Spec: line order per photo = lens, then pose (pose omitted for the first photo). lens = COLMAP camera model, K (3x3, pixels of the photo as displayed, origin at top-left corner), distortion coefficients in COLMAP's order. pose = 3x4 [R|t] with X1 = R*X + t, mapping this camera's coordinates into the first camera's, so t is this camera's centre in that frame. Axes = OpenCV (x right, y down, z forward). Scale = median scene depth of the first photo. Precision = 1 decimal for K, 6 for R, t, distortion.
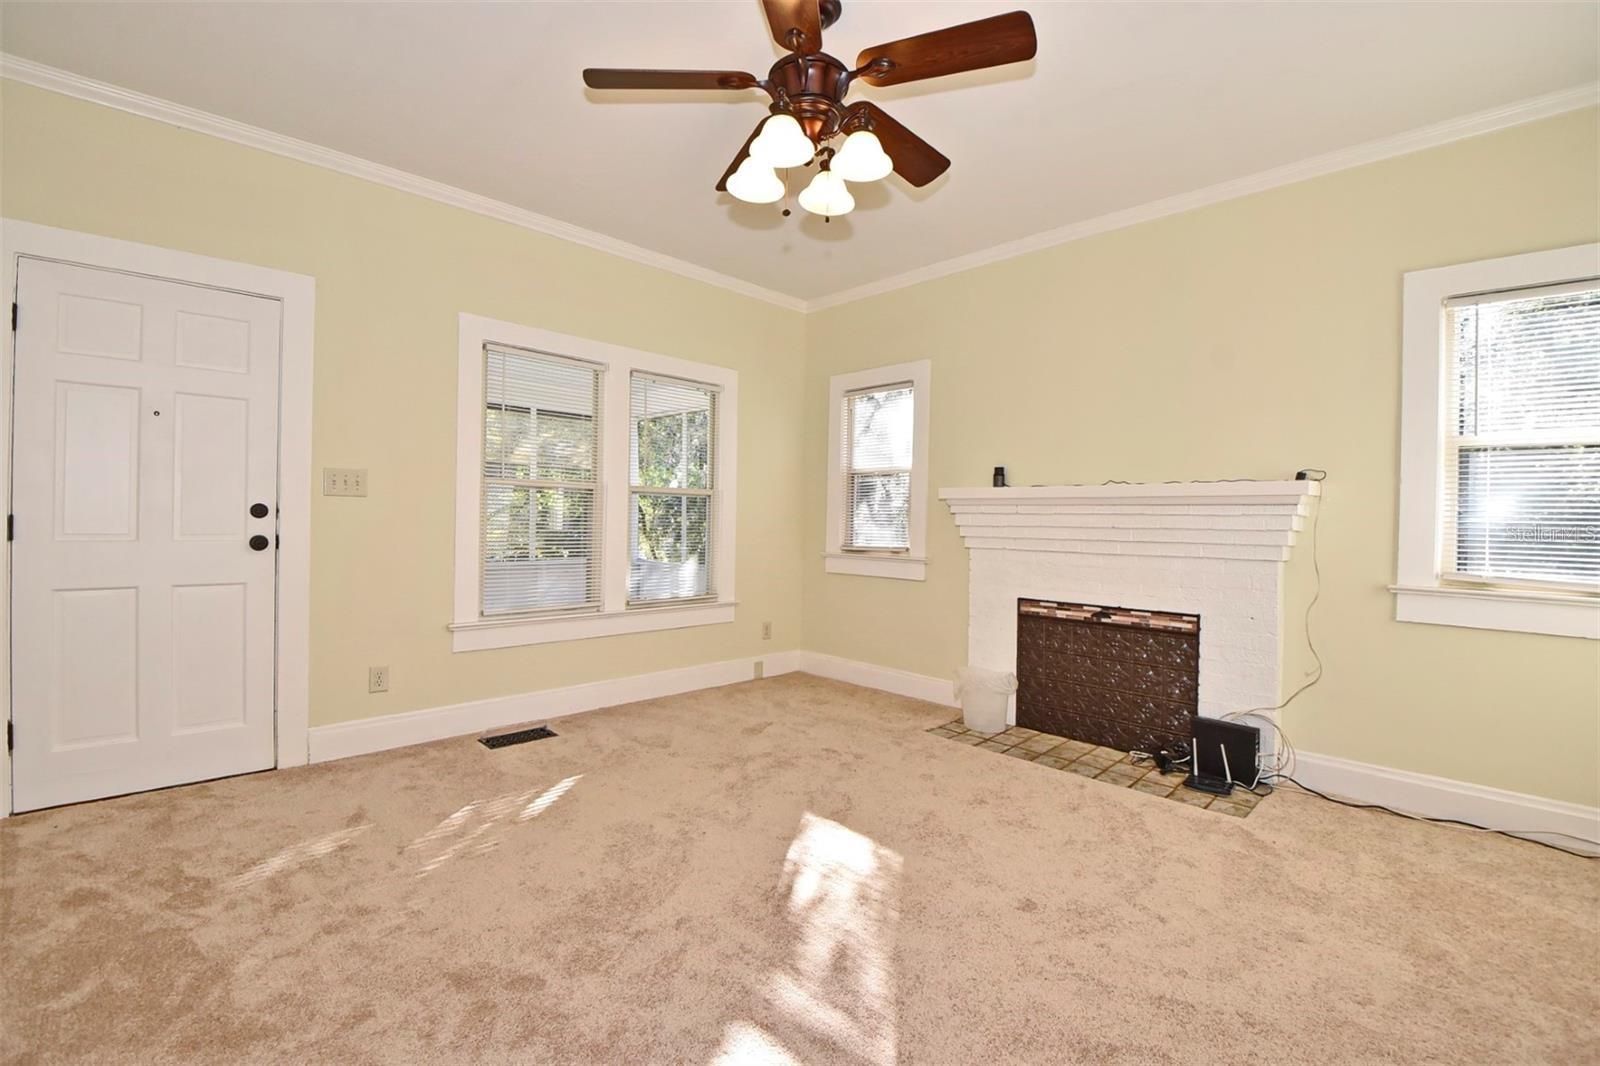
lens RADIAL K [[713.5, 0, 780.4], [0, 713.5, 525.4], [0, 0, 1]] dist [-0.028347, 0.000133]
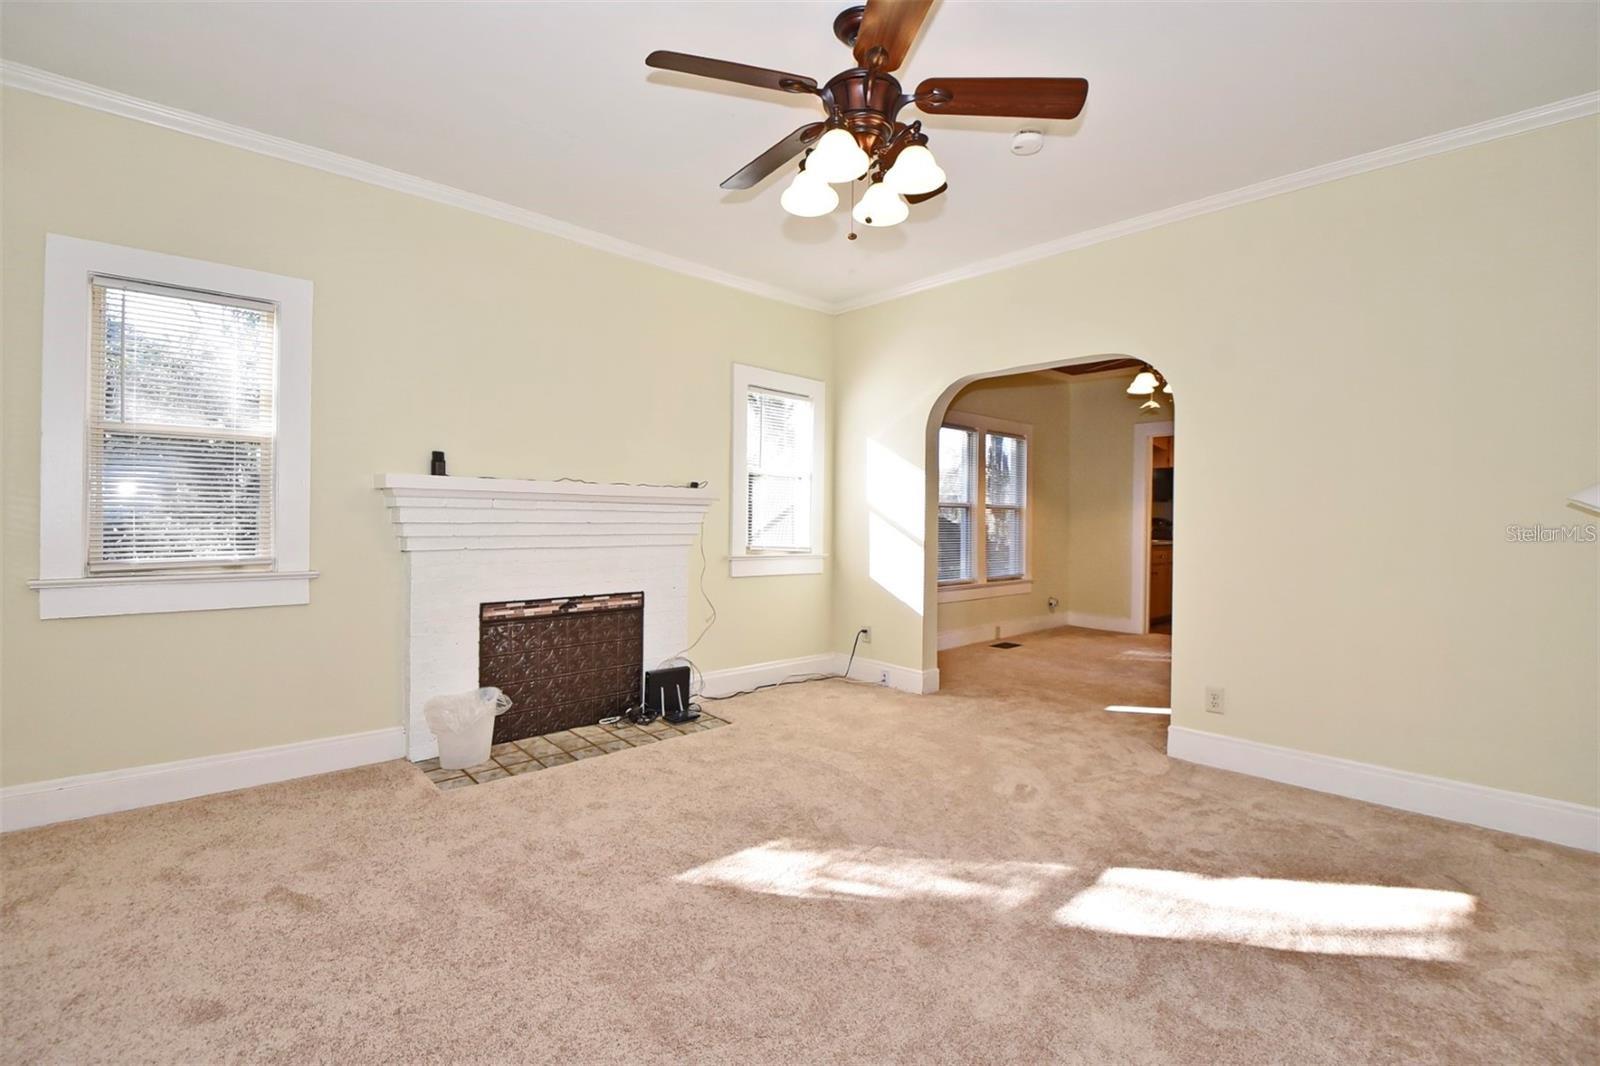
lens RADIAL K [[713.5, 0, 780.4], [0, 713.5, 525.4], [0, 0, 1]] dist [-0.028347, 0.000133]
pose [[-0.004134, -0.022167, 0.999746, -0.614297], [-0.000297, 0.999754, 0.022166, -0.016826], [-0.999991, -0.000206, -0.004139, 0.701955]]
